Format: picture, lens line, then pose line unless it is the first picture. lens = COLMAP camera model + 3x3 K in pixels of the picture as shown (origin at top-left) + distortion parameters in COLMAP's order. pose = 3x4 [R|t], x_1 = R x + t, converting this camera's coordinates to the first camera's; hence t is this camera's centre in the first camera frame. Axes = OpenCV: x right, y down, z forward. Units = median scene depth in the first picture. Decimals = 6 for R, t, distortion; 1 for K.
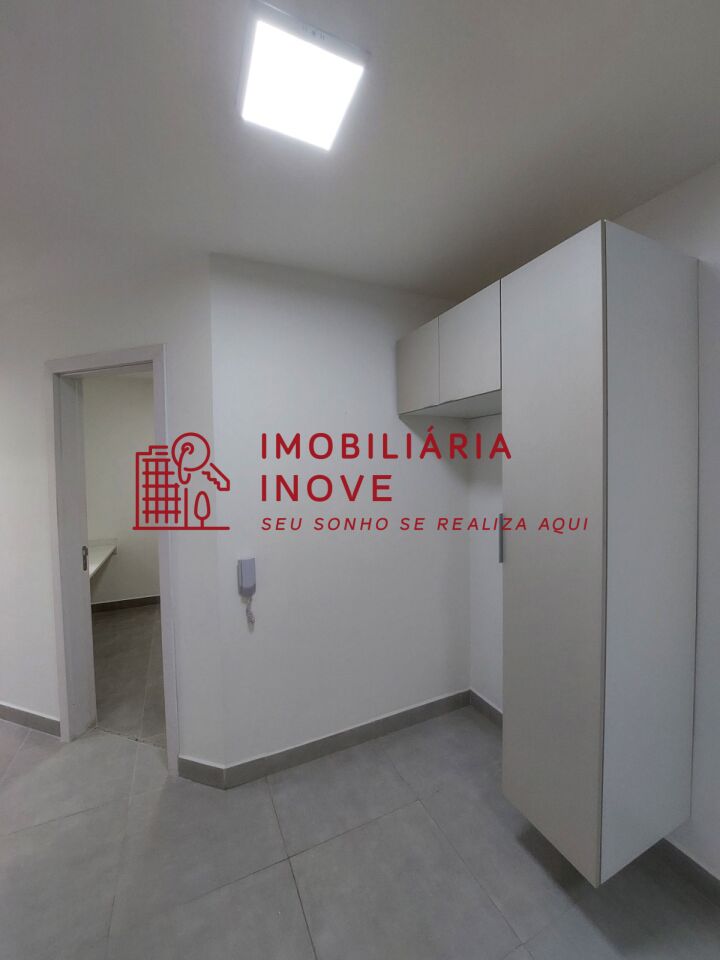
lens RADIAL K [[383.2, 0, 364.4], [0, 383.2, 476.7], [0, 0, 1]] dist [-0.025851, -0.000418]
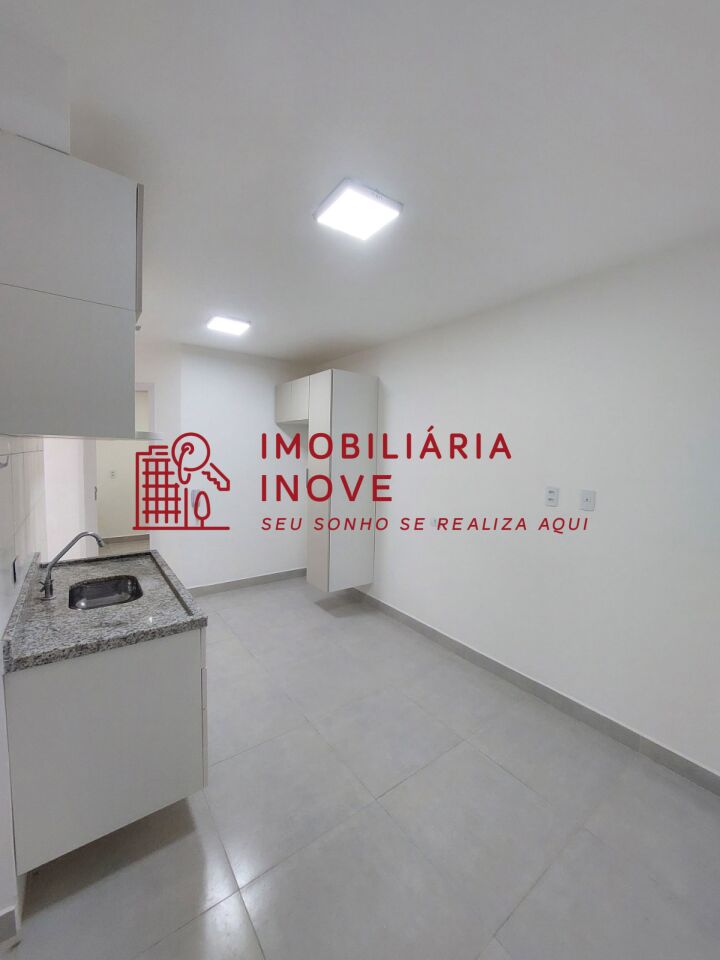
lens RADIAL K [[383.2, 0, 364.4], [0, 383.2, 476.7], [0, 0, 1]] dist [-0.025851, -0.000418]
pose [[0.979763, 0.019225, 0.199235, 0.169376], [-0.028432, 0.998651, 0.043454, 0.025750], [-0.198131, -0.048239, 0.978988, -1.209388]]
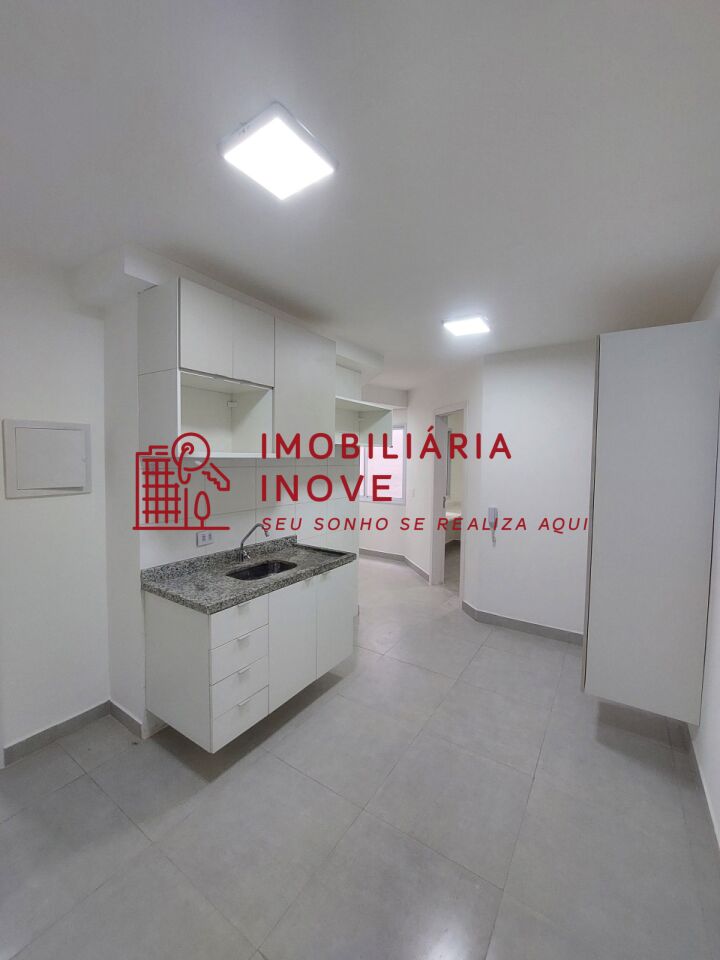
lens RADIAL K [[383.2, 0, 364.4], [0, 383.2, 476.7], [0, 0, 1]] dist [-0.025851, -0.000418]
pose [[0.519881, 0.058655, -0.852222, 0.968662], [-0.035476, 0.998262, 0.047065, -0.013989], [0.853502, 0.005766, 0.521058, -0.559974]]
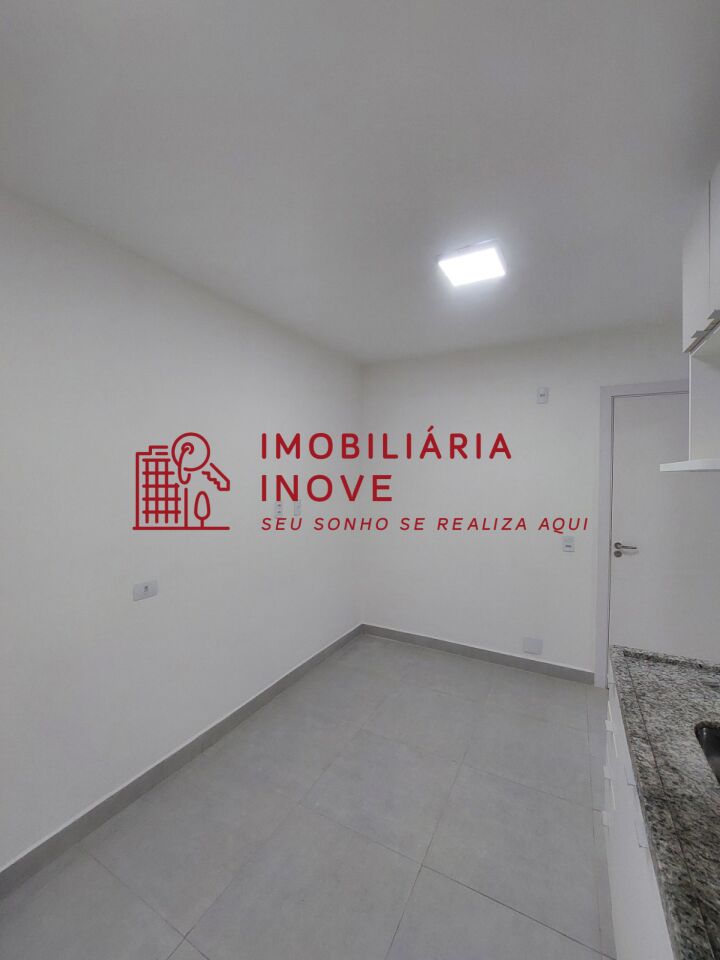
lens RADIAL K [[383.2, 0, 364.4], [0, 383.2, 476.7], [0, 0, 1]] dist [-0.025851, -0.000418]
pose [[-0.589213, -0.000772, 0.807977, -0.312017], [0.018828, 0.999715, 0.014686, -0.011761], [-0.807758, 0.023866, -0.589031, 0.447672]]
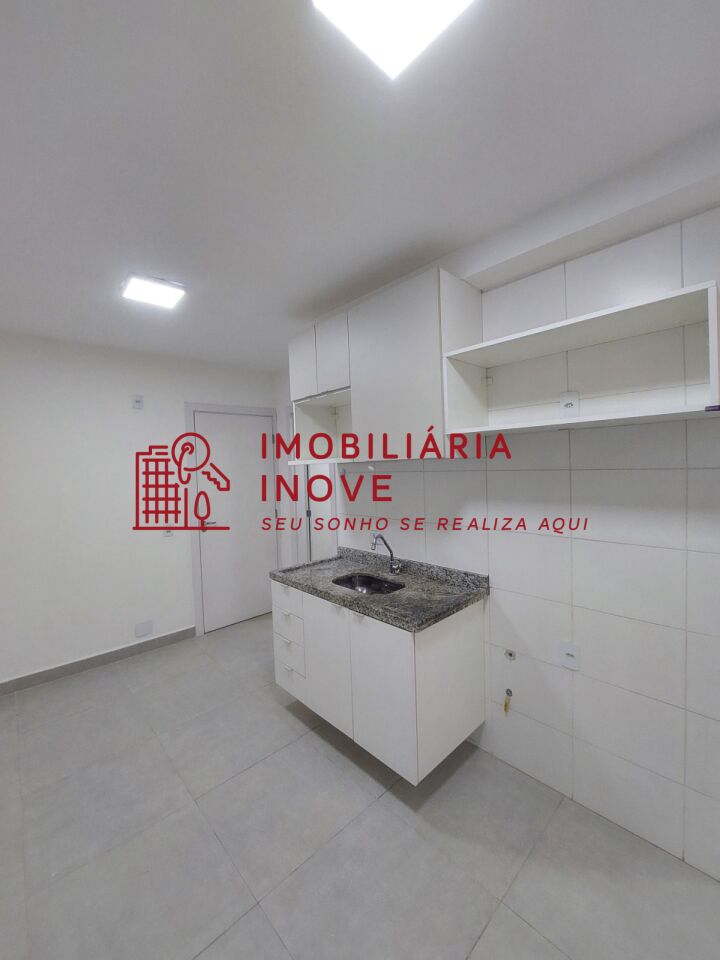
lens RADIAL K [[385.7, 0, 360.1], [0, 385.7, 471.6], [0, 0, 1]] dist [-0.021281, -0.000032]
pose [[-0.952309, 0.049653, -0.301067, 0.098238], [0.038199, 0.998309, 0.043817, -0.028147], [0.302734, 0.030227, -0.952596, 0.908759]]
